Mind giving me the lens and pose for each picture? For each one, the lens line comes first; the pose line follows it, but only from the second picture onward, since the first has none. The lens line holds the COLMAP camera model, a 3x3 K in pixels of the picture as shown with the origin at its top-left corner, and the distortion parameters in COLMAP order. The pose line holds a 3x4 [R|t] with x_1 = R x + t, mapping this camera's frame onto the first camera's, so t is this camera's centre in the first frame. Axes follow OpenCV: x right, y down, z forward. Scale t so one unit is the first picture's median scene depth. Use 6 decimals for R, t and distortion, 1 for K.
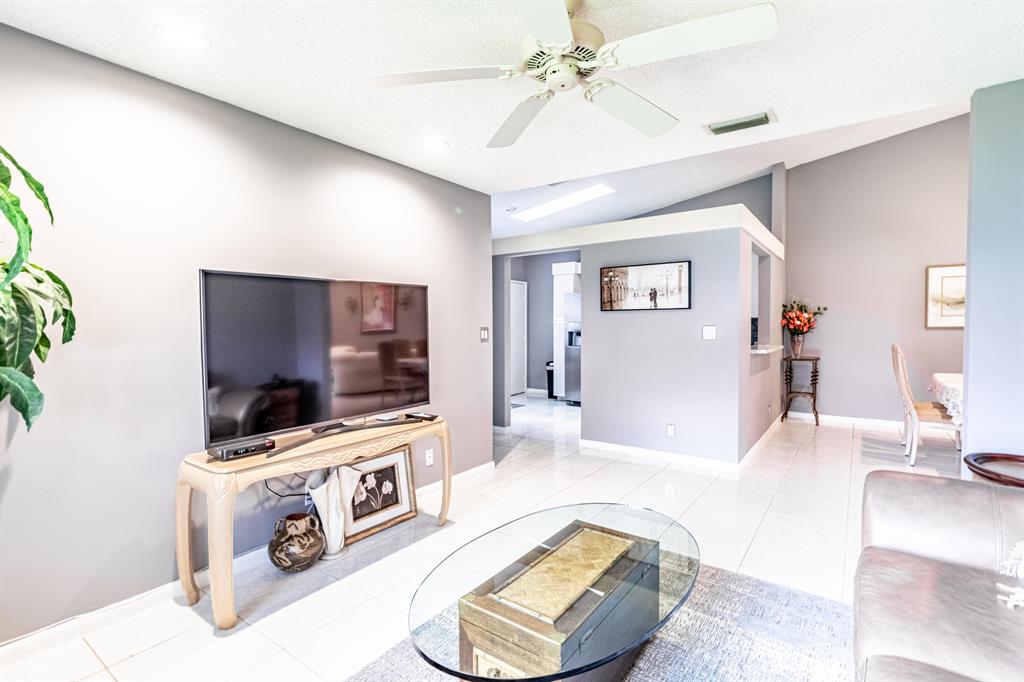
lens RADIAL K [[491.0, 0, 510.3], [0, 491.0, 334.7], [0, 0, 1]] dist [-0.000021, 0.000021]
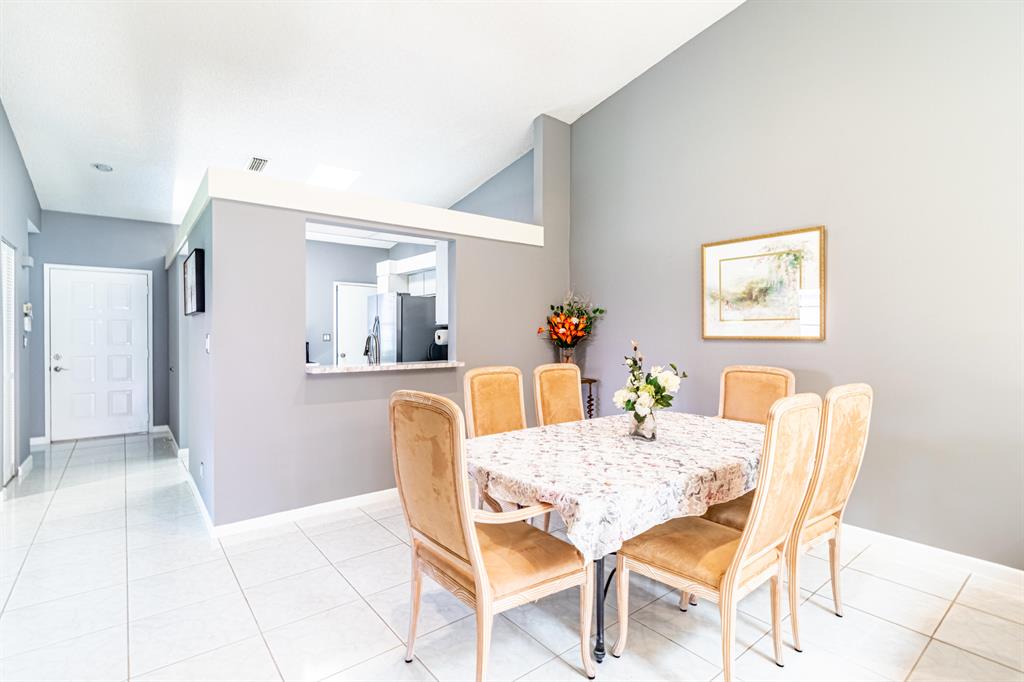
lens RADIAL K [[491.0, 0, 510.3], [0, 491.0, 334.7], [0, 0, 1]] dist [-0.000021, 0.000021]
pose [[0.963642, 0.005544, -0.267140, 0.774937], [-0.009708, 0.999851, -0.014269, -0.007456], [0.267021, 0.016344, 0.963552, 0.299695]]
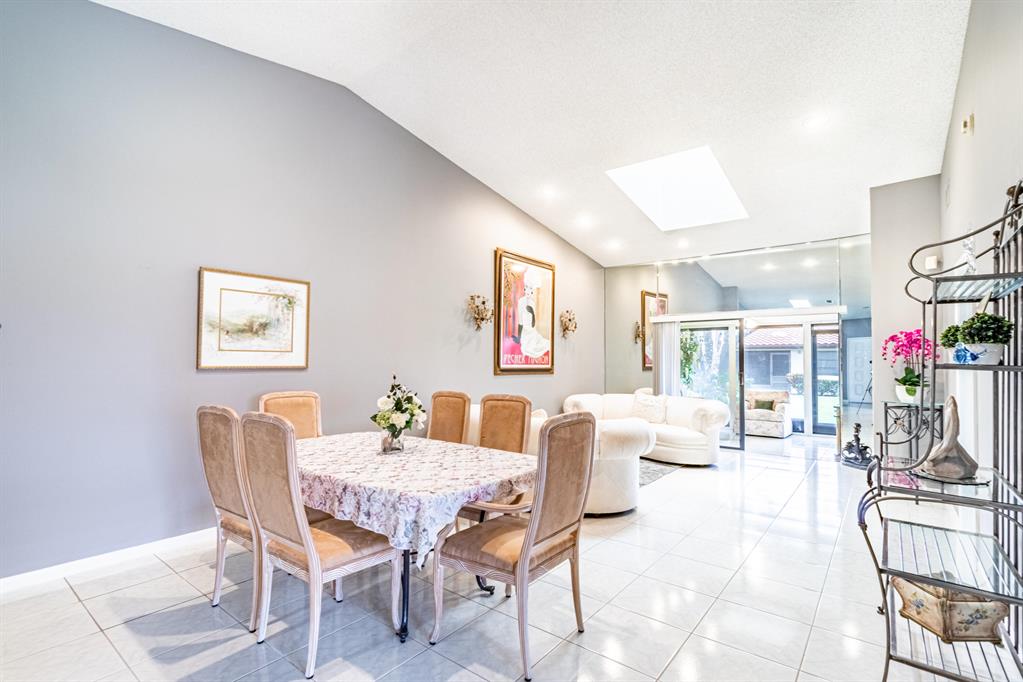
lens RADIAL K [[473.6, 0, 514.7], [0, 473.6, 350.4], [0, 0, 1]] dist [0.000344, -0.000005]
pose [[0.035064, 0.030745, 0.998912, 0.280307], [0.014758, 0.999402, -0.031278, -0.013018], [-0.999276, 0.015838, 0.034589, 0.591963]]
